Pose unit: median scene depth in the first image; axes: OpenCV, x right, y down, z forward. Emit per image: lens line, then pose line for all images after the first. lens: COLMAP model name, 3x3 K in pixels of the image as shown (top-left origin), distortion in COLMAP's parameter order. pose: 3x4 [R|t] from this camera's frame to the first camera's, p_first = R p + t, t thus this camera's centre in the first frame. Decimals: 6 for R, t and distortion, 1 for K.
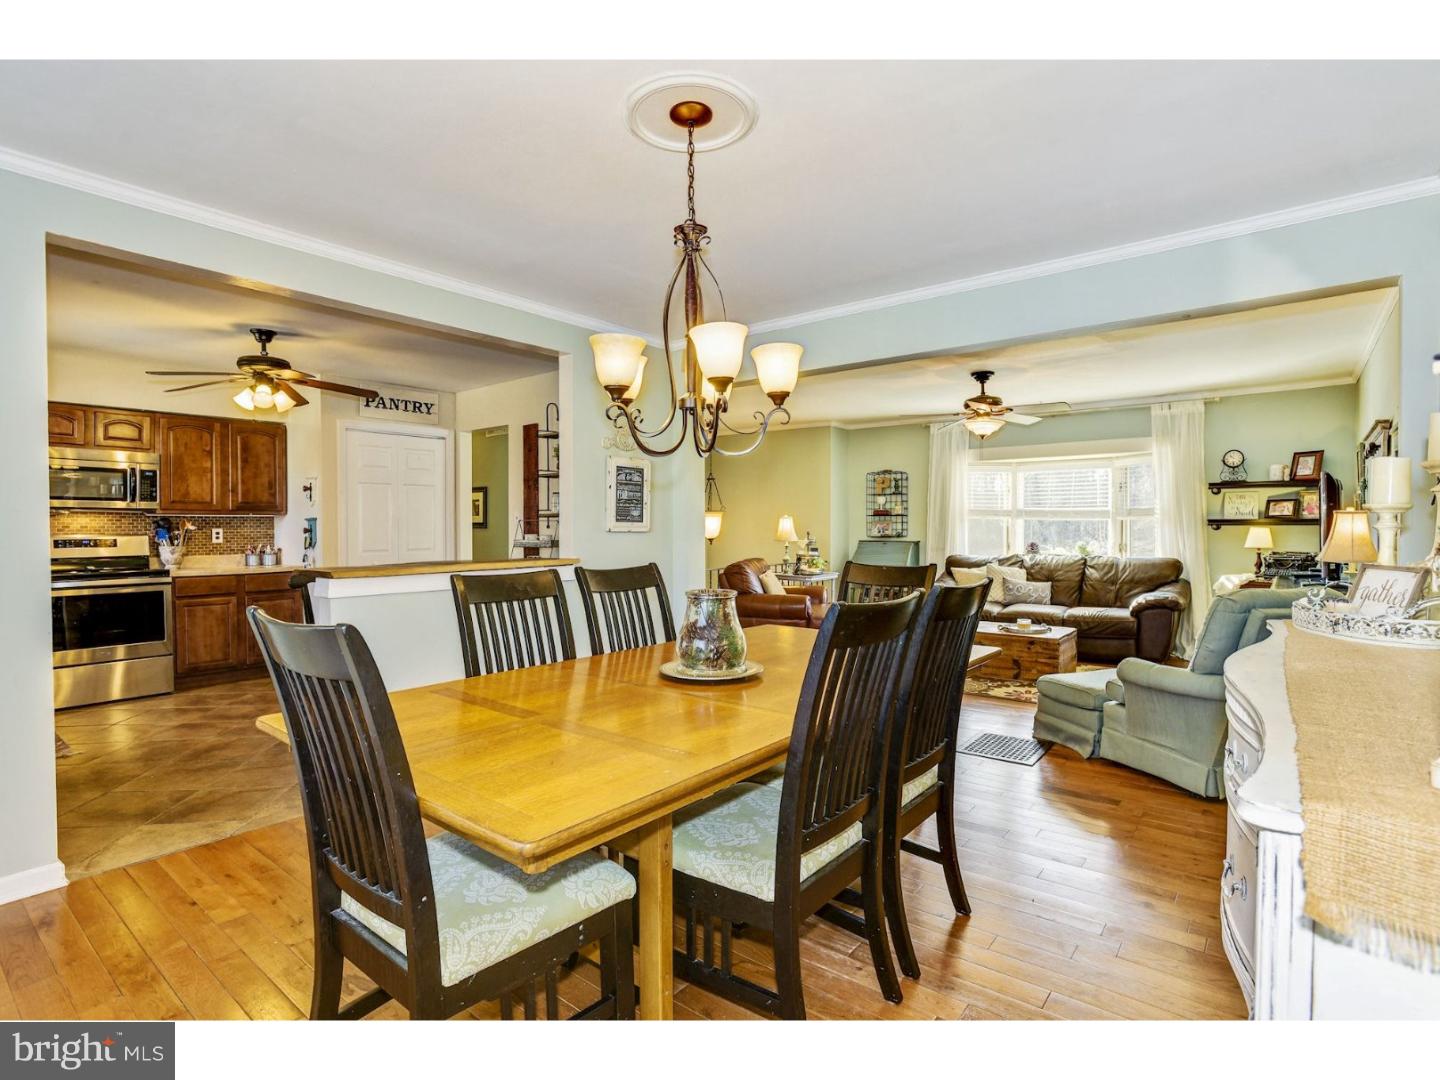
lens RADIAL K [[718.9, 0, 757.2], [0, 718.9, 538.0], [0, 0, 1]] dist [-0.046196, 0.010568]
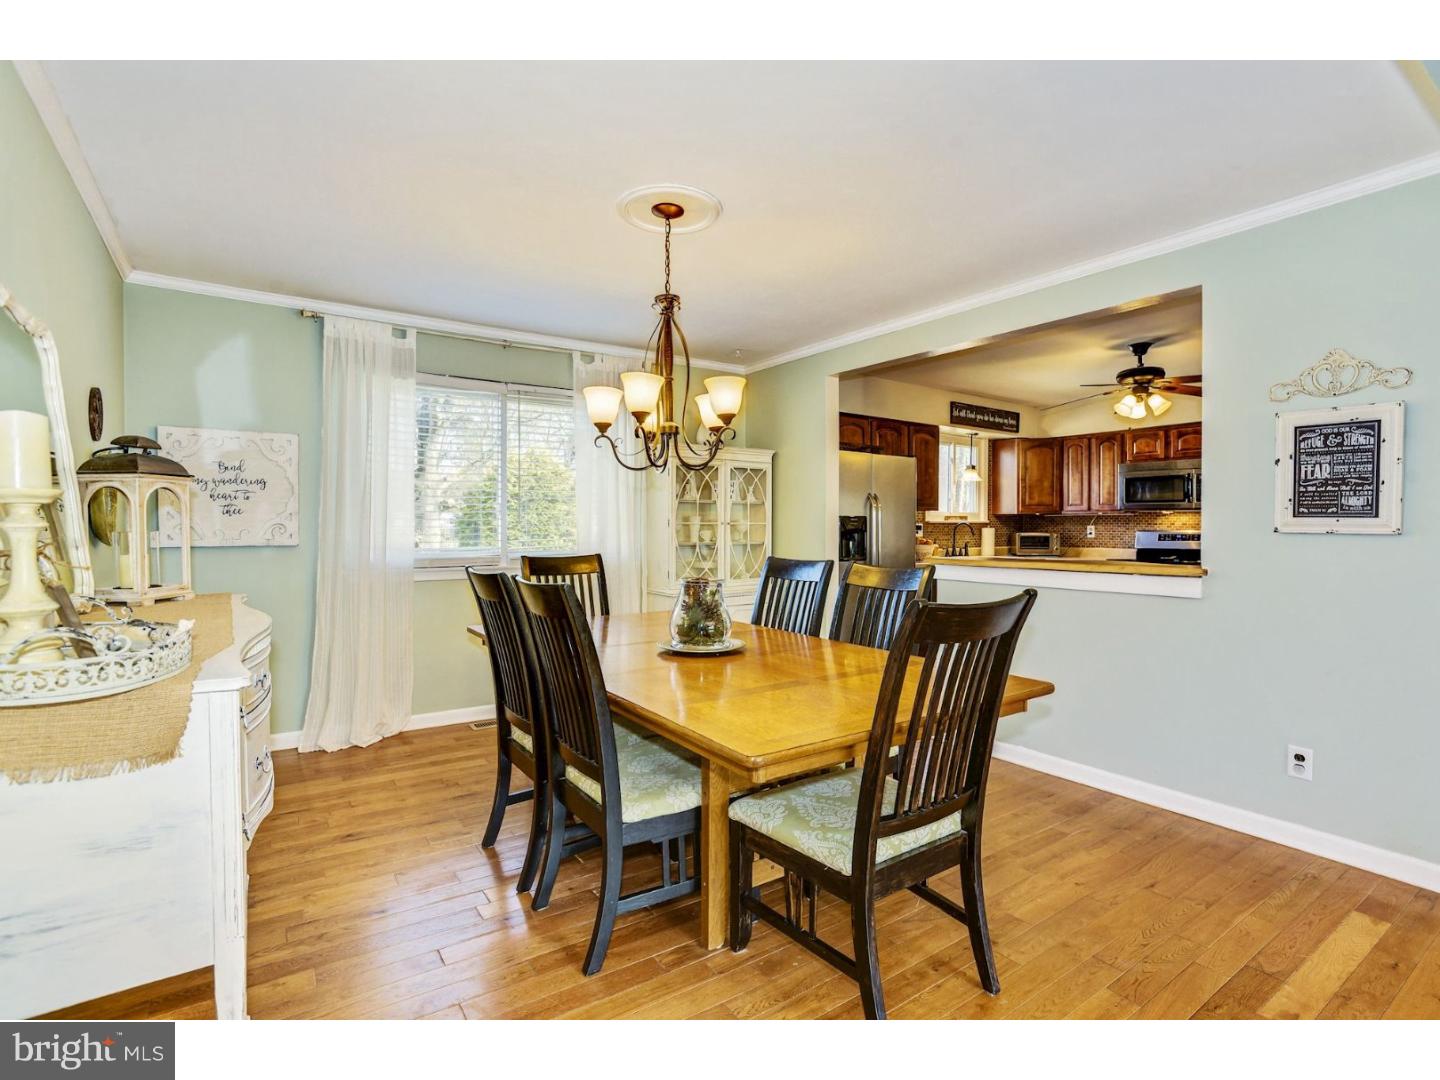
lens RADIAL K [[718.9, 0, 707.0], [0, 718.9, 534.7], [0, 0, 1]] dist [-0.046196, 0.010568]
pose [[-0.357620, 0.015117, -0.933745, 0.331676], [-0.014733, 0.999653, 0.021826, -0.008234], [0.933751, 0.021562, -0.357273, 0.454522]]
